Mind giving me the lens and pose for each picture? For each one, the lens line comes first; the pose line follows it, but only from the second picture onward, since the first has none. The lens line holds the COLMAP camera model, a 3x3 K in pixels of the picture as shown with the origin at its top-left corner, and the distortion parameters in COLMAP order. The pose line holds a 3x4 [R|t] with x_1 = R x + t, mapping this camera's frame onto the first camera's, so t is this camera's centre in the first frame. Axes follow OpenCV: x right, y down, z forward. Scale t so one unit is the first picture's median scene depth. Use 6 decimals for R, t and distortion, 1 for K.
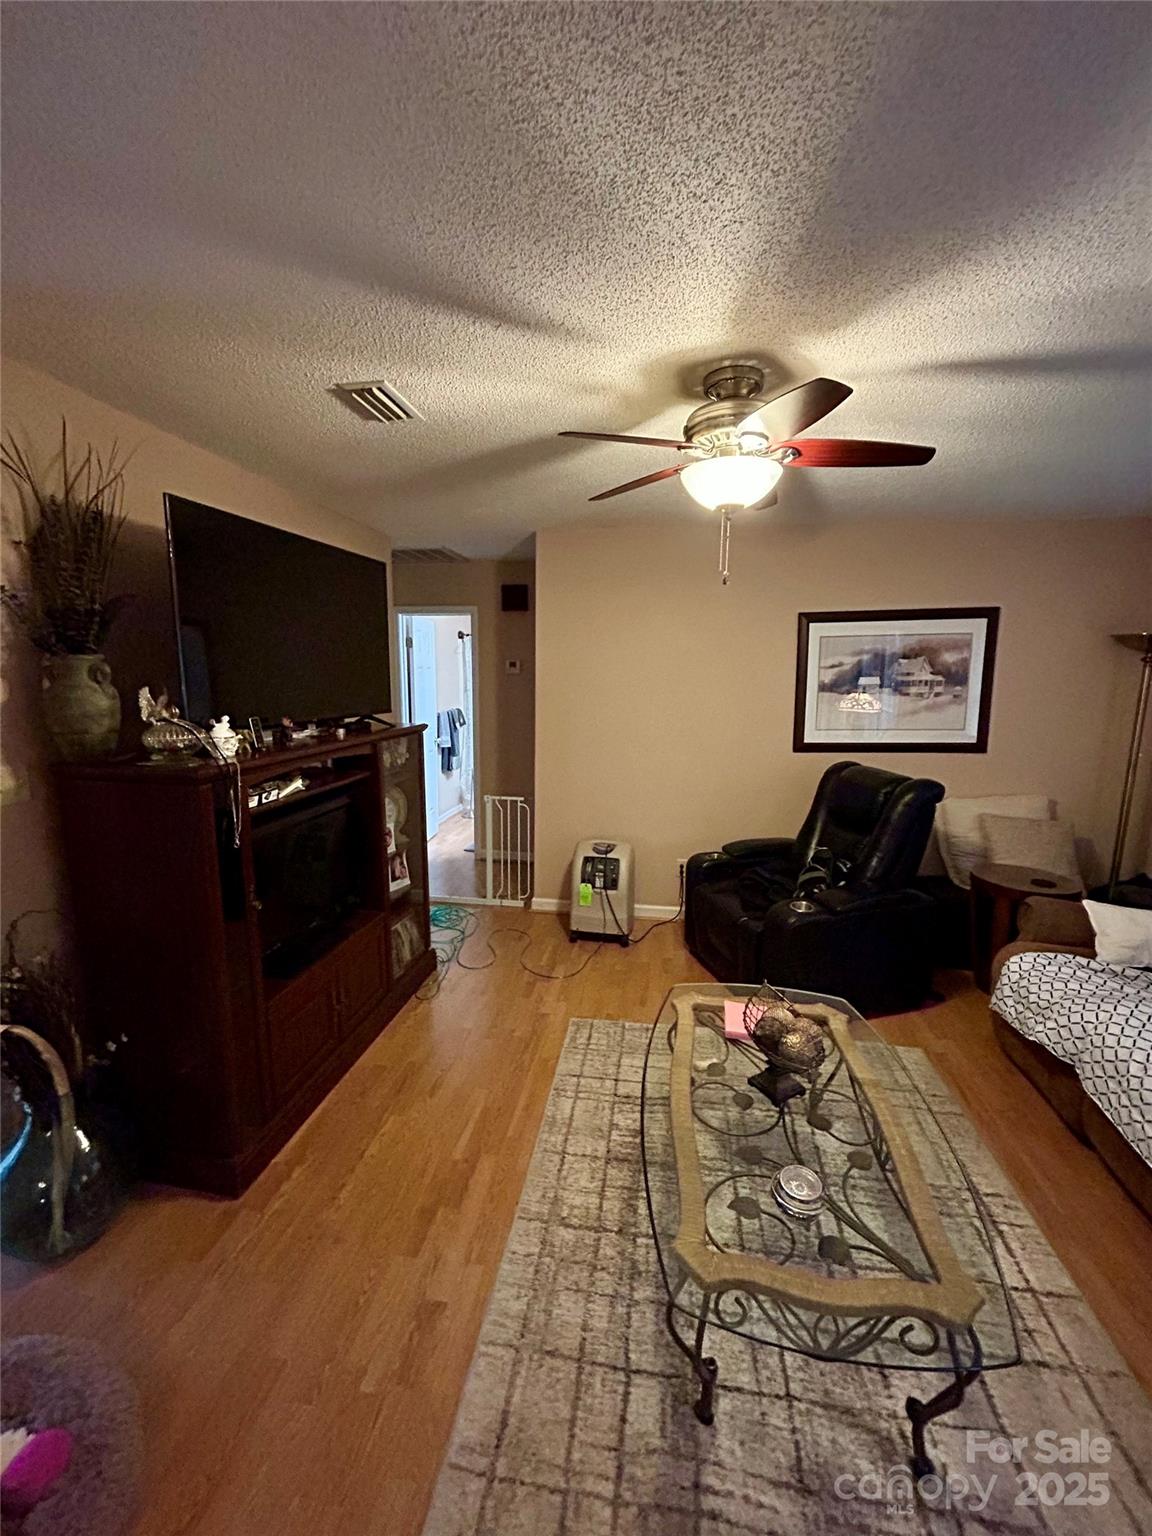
lens RADIAL K [[615.3, 0, 574.7], [0, 615.3, 767.1], [0, 0, 1]] dist [-0.002975, -0.000041]
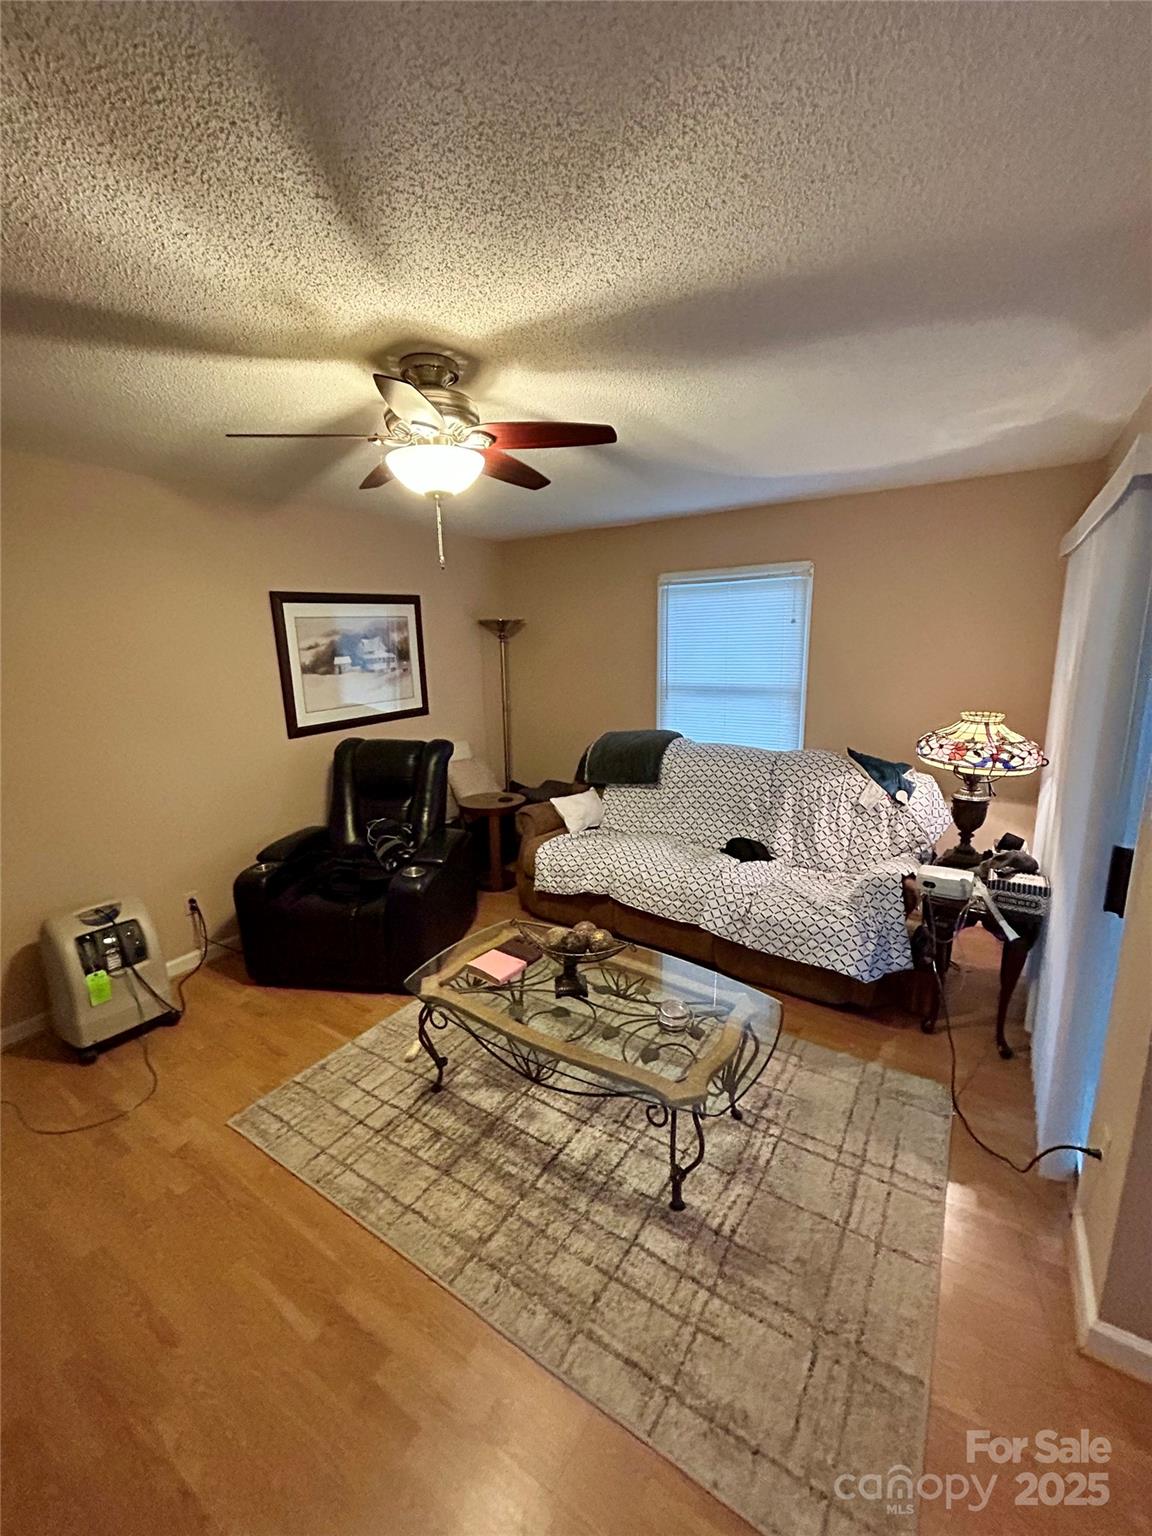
lens RADIAL K [[615.3, 0, 580.6], [0, 615.3, 768.5], [0, 0, 1]] dist [-0.002975, -0.000041]
pose [[0.411706, -0.201090, 0.888854, -0.467788], [0.167531, 0.975429, 0.143078, -0.059948], [-0.895785, 0.090004, 0.435279, 0.273688]]
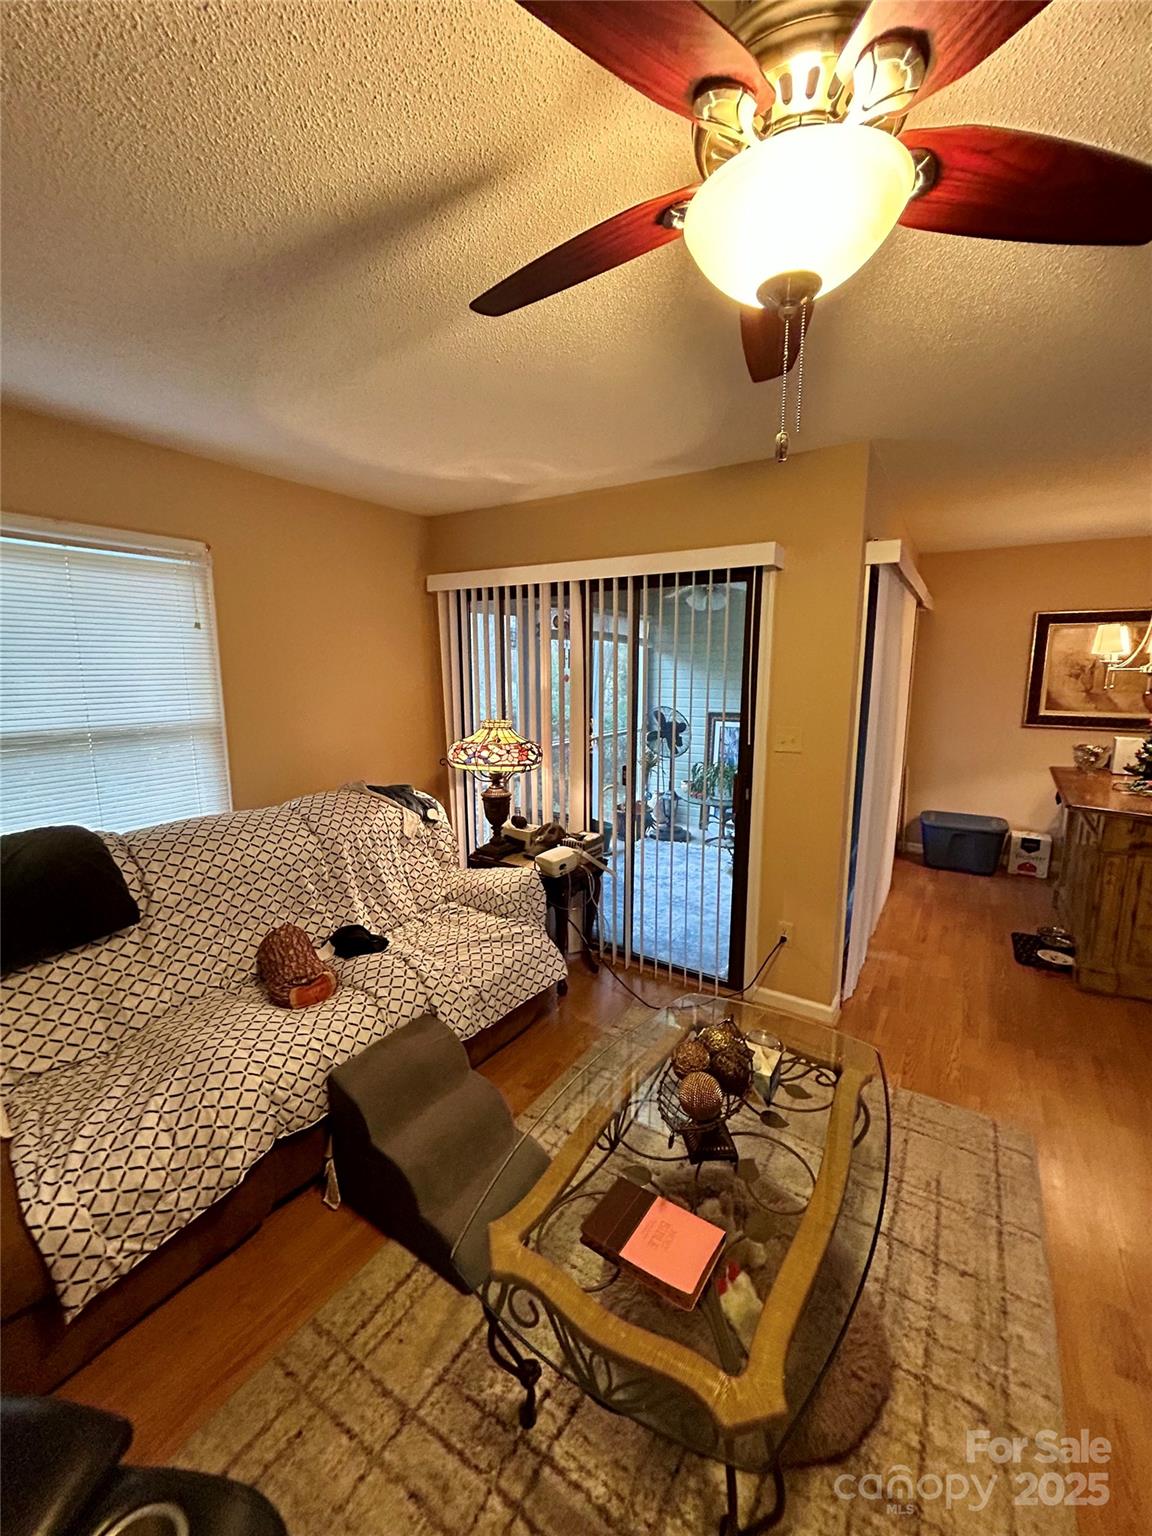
lens RADIAL K [[615.3, 0, 581.5], [0, 615.3, 766.8], [0, 0, 1]] dist [-0.002975, -0.000041]
pose [[-0.913007, -0.076720, 0.400664, 0.129627], [0.056674, 0.948778, 0.310819, -0.167844], [-0.403987, 0.306487, -0.861893, 1.123517]]
